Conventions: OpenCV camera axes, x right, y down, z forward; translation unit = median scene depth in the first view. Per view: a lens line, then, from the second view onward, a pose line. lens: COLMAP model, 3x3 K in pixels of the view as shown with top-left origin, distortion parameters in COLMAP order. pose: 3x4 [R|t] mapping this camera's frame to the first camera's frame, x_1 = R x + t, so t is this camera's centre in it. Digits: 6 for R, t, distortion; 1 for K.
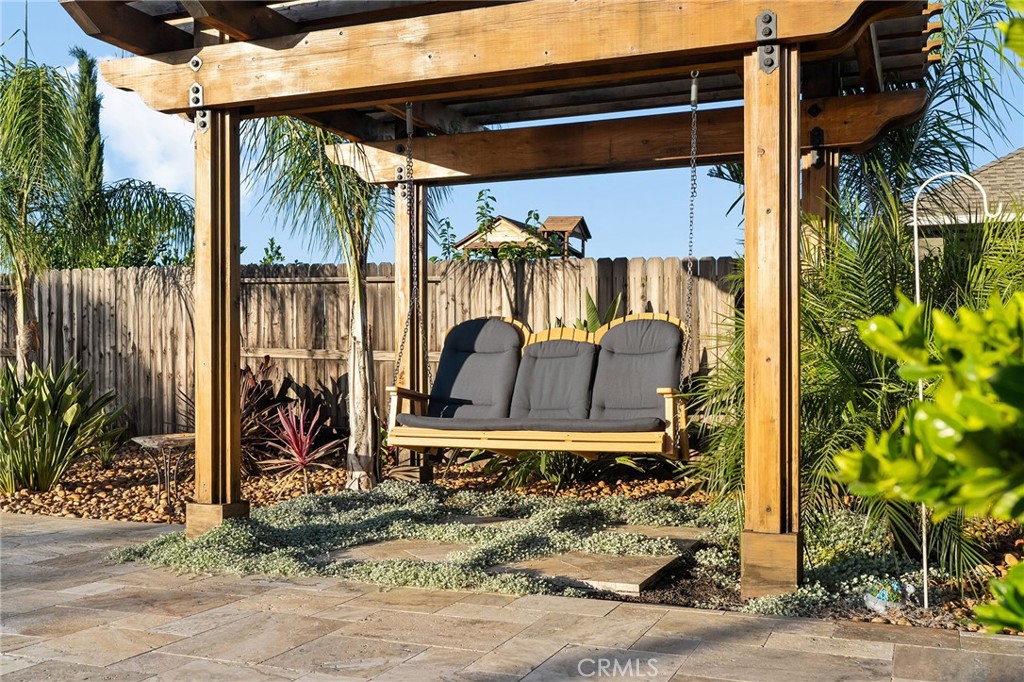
lens RADIAL K [[1057.6, 0, 512.0], [0, 1057.6, 341.0], [0, 0, 1]] dist [0.103497, 0.001761]
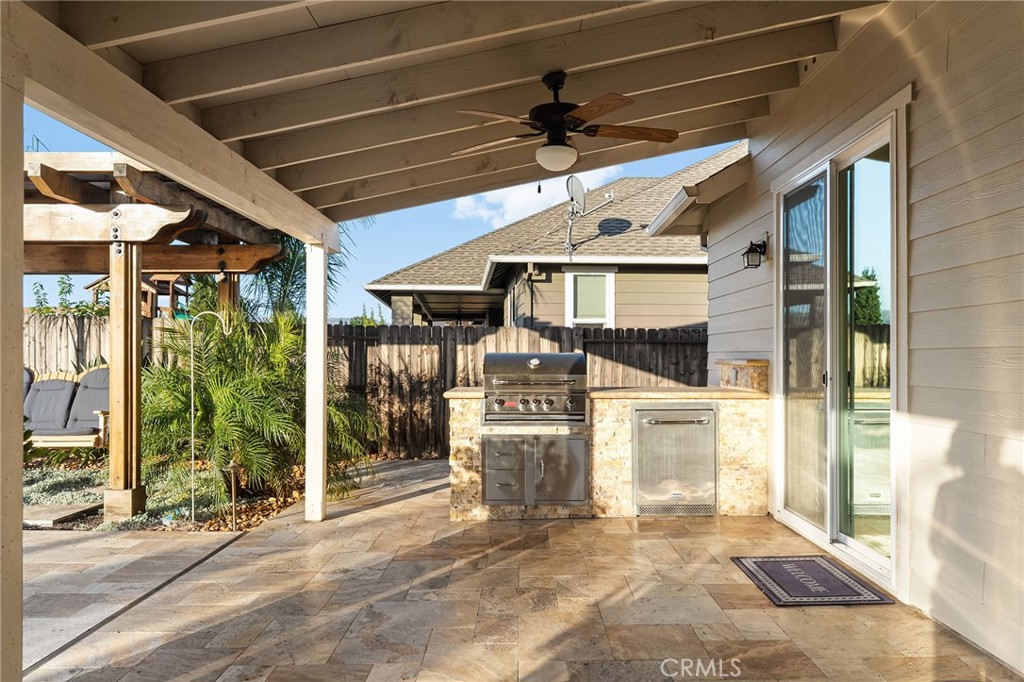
lens RADIAL K [[757.5, 0, 512.0], [0, 757.5, 341.0], [0, 0, 1]] dist [-0.001741, -0.001191]
pose [[0.931463, 0.006888, 0.363772, 0.296310], [-0.009519, 0.999940, 0.005440, -0.079217], [-0.363712, -0.008530, 0.931472, -0.410451]]
